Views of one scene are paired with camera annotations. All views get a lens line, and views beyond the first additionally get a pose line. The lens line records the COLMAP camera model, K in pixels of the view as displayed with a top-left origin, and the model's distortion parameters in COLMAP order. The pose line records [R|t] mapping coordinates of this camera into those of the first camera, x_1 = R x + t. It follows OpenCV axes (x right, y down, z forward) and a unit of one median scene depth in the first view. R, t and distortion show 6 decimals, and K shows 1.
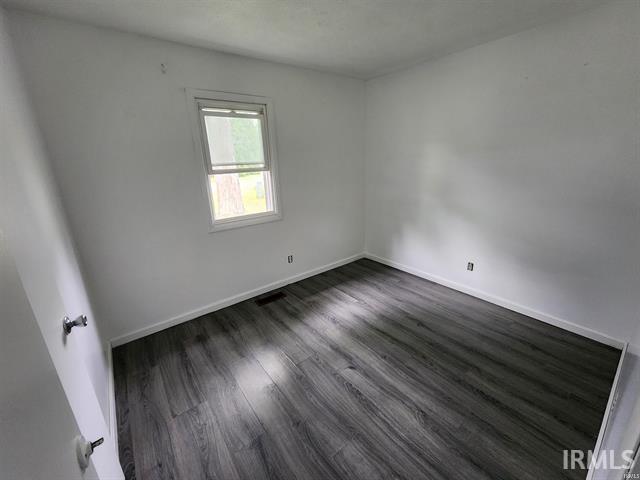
lens RADIAL K [[267.0, 0, 322.7], [0, 267.0, 242.7], [0, 0, 1]] dist [-0.012623, -0.000198]
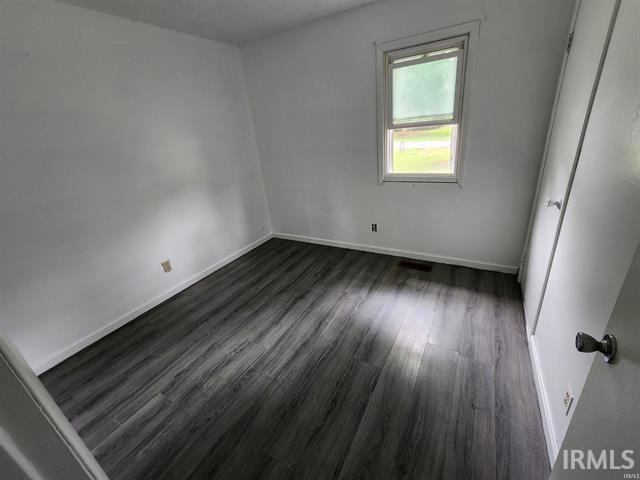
lens RADIAL K [[267.0, 0, 326.2], [0, 267.0, 234.8], [0, 0, 1]] dist [-0.012623, -0.000198]
pose [[0.382362, 0.355003, -0.853096, 0.493339], [-0.191065, 0.933674, 0.302898, -0.132171], [0.904043, 0.047180, 0.424830, 0.336581]]
